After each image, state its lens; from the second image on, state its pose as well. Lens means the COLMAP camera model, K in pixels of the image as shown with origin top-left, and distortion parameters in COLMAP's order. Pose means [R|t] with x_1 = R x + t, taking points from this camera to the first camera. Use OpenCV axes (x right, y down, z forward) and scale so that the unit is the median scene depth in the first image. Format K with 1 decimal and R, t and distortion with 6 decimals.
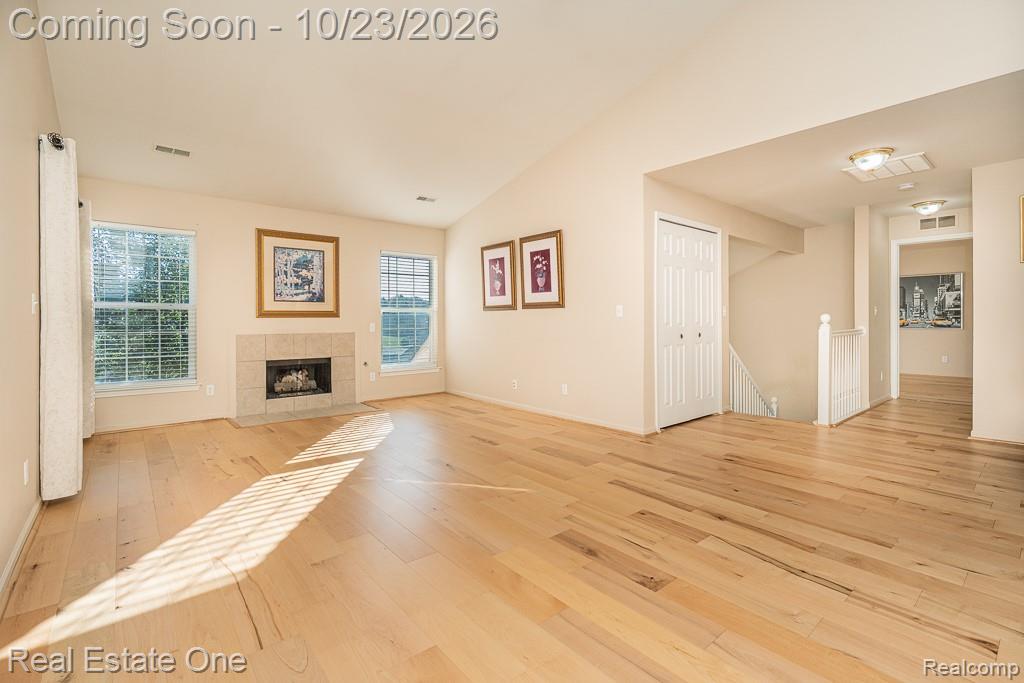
lens RADIAL K [[463.3, 0, 512.1], [0, 463.3, 332.7], [0, 0, 1]] dist [-0.003712, 0.000073]
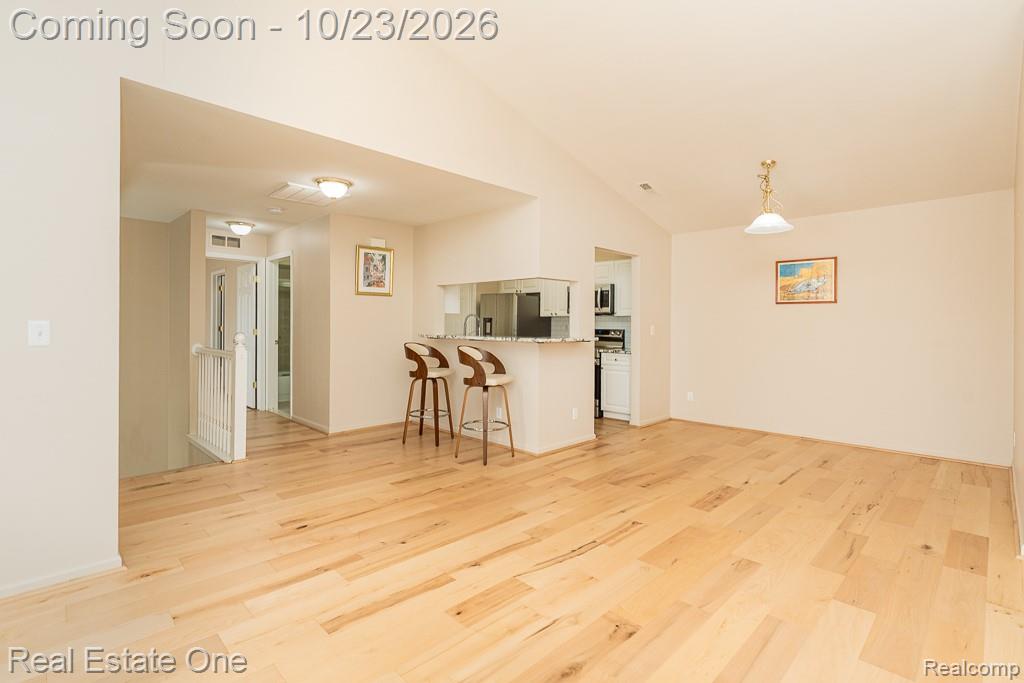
lens RADIAL K [[490.0, 0, 523.9], [0, 490.0, 326.6], [0, 0, 1]] dist [-0.001505, -0.000128]
pose [[-0.097674, -0.001058, 0.995218, -0.256511], [0.022644, 0.999738, 0.003285, -0.036826], [-0.994961, 0.022857, -0.097625, 0.474556]]
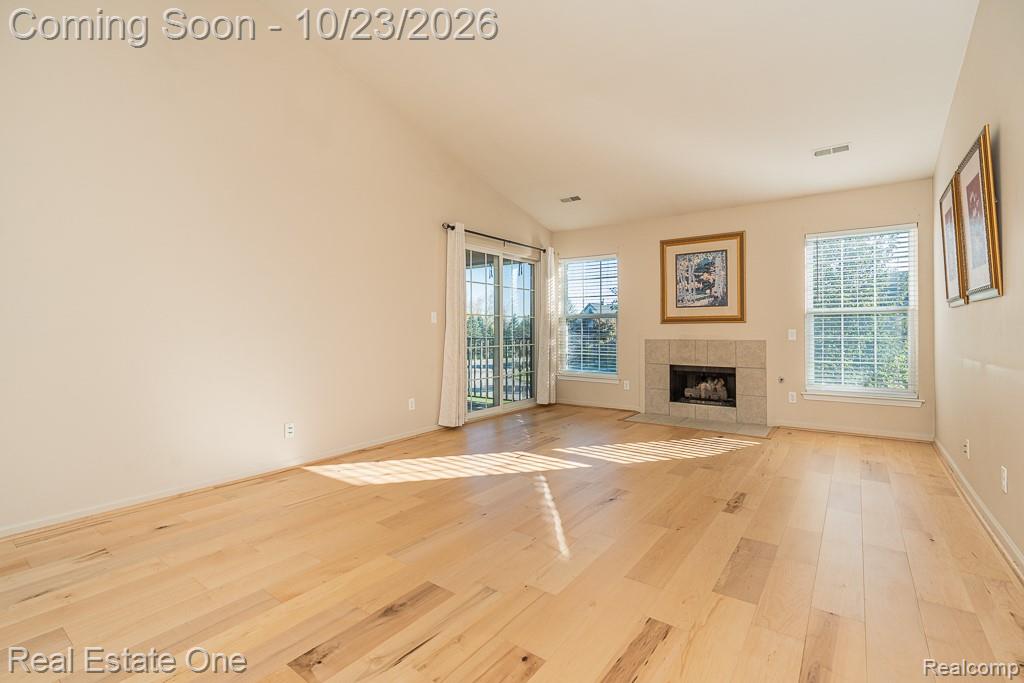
lens RADIAL K [[463.3, 0, 512.1], [0, 463.3, 332.7], [0, 0, 1]] dist [-0.003712, 0.000073]
pose [[0.234275, 0.009458, -0.972124, 0.413154], [-0.022660, 0.999734, 0.004266, -0.008672], [0.971906, 0.021029, 0.234427, 0.415110]]
